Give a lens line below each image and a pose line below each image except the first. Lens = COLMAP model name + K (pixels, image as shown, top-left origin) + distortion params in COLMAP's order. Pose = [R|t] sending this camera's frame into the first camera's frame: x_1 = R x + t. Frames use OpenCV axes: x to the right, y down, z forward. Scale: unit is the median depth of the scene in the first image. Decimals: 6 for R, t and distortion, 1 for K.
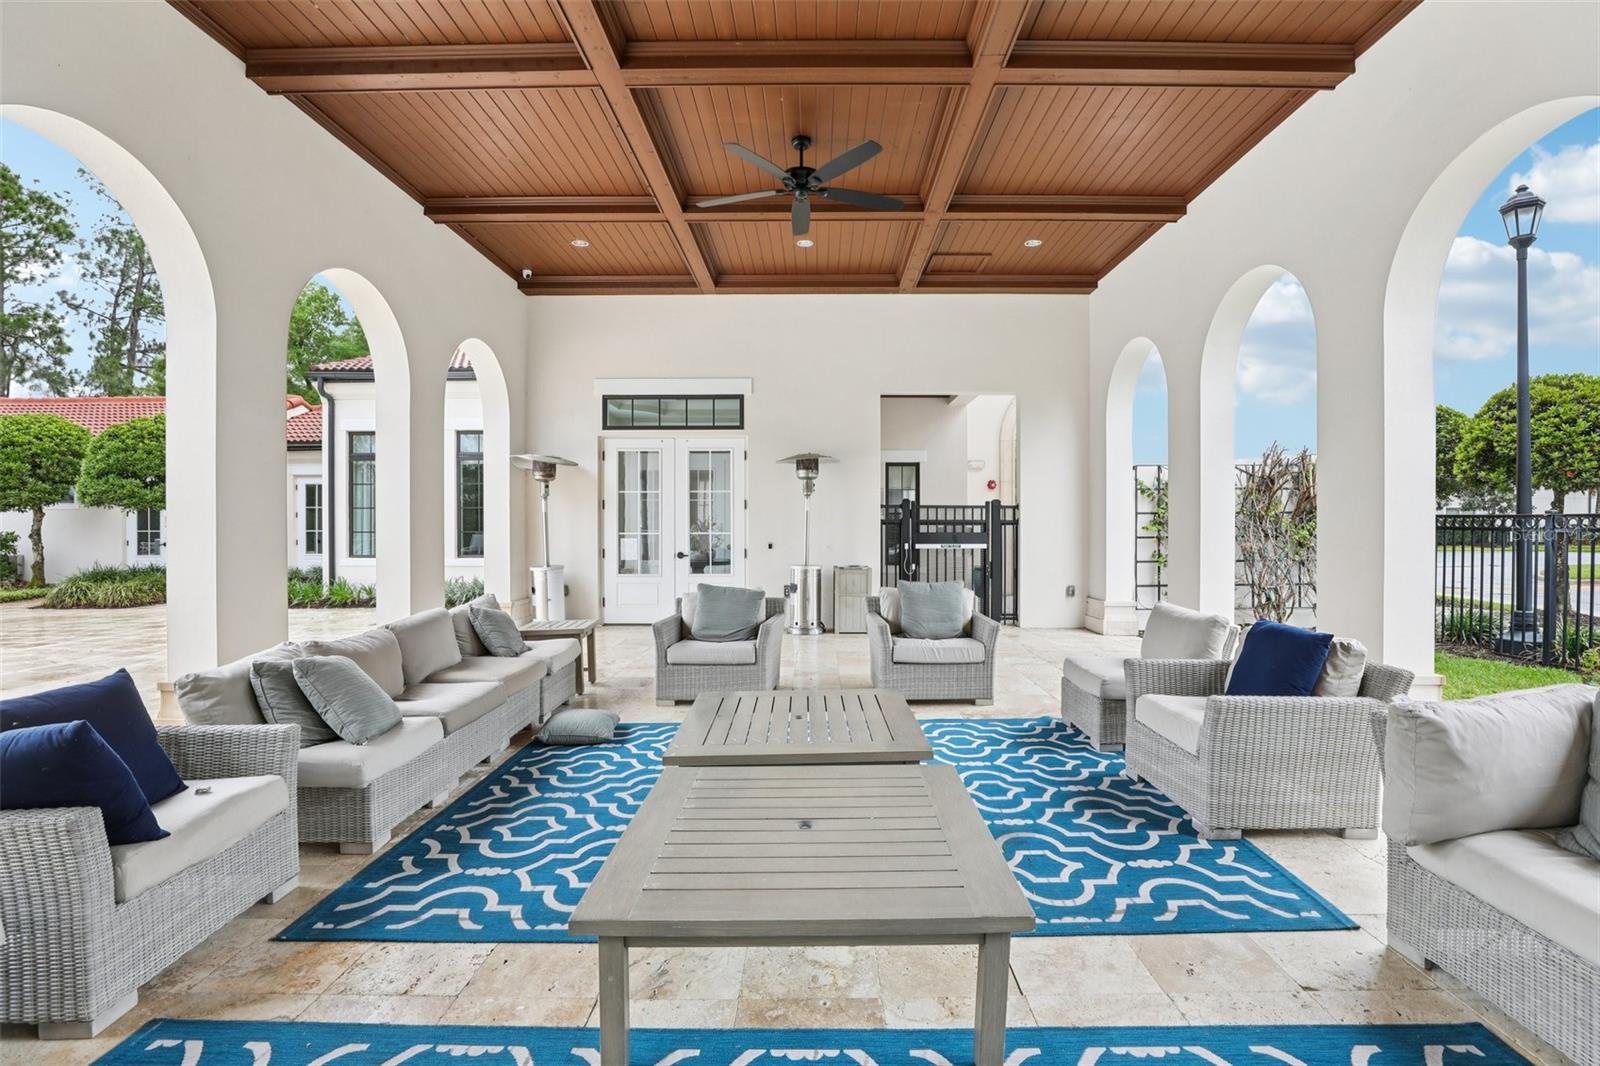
lens RADIAL K [[729.2, 0, 807.8], [0, 729.2, 520.9], [0, 0, 1]] dist [-0.024026, 0.001107]
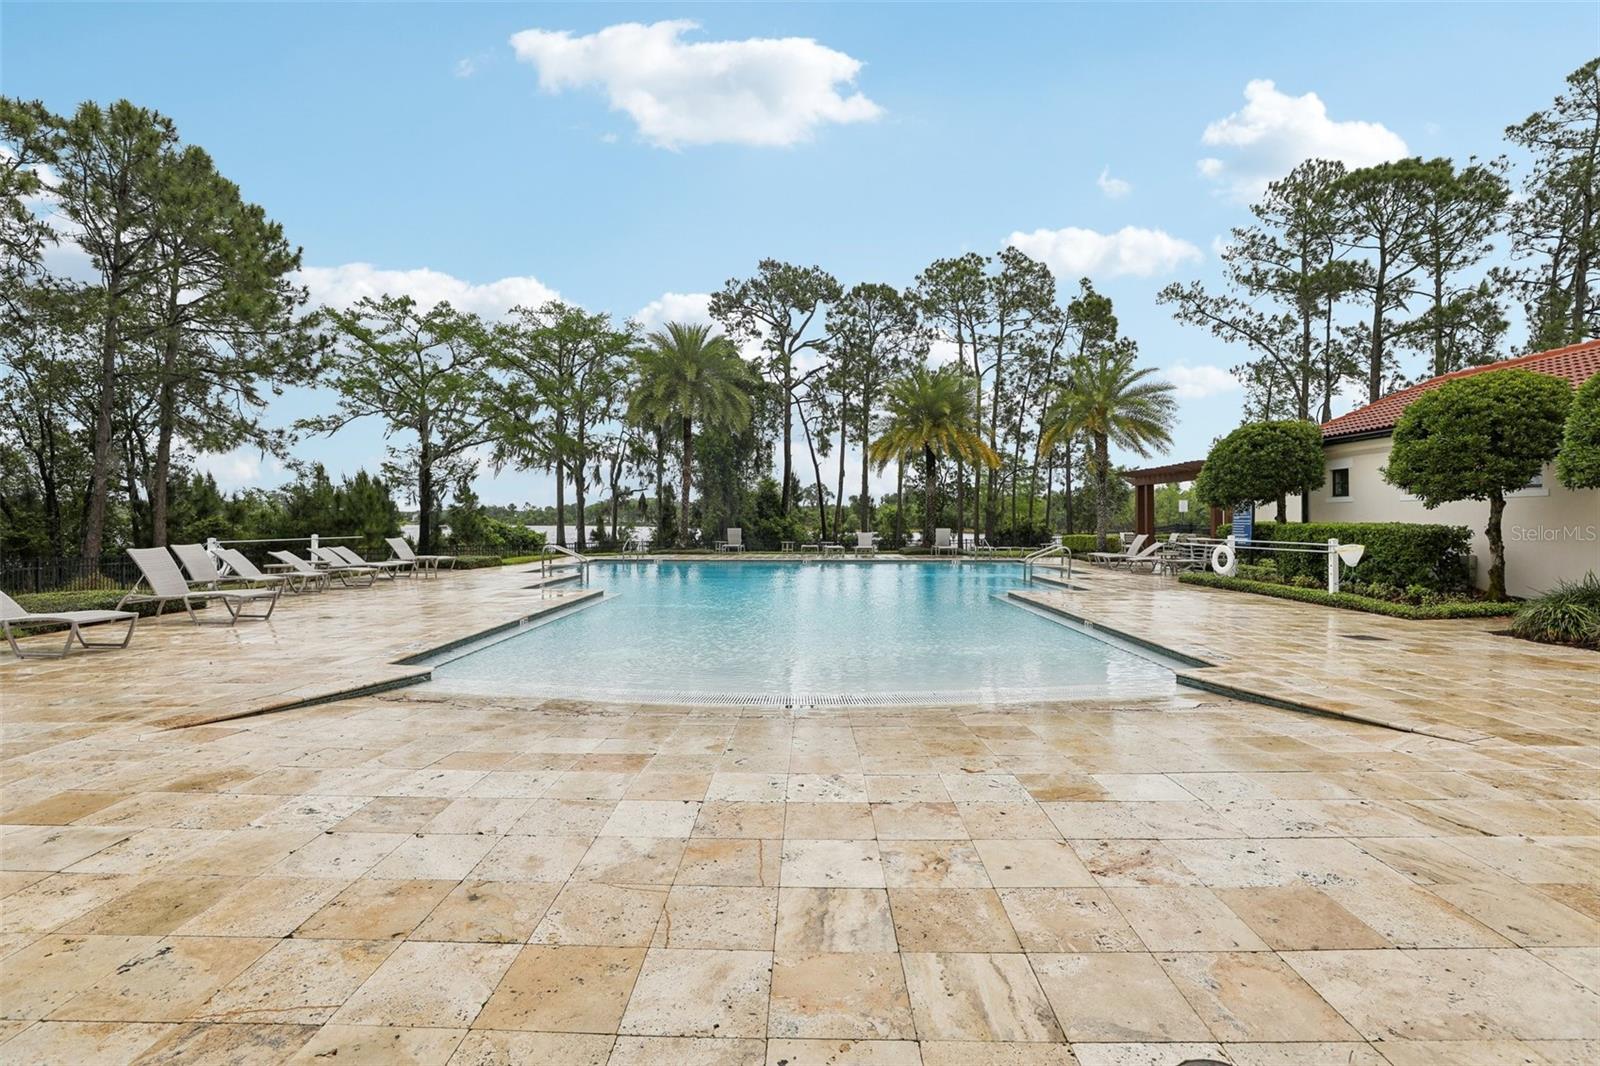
lens RADIAL K [[729.2, 0, 807.8], [0, 729.2, 520.9], [0, 0, 1]] dist [-0.024026, 0.001107]
pose [[0.002564, 0.004160, -0.999988, -0.326416], [0.001153, 0.999991, 0.004163, 0.005445], [0.999996, -0.001164, 0.002559, 0.263798]]
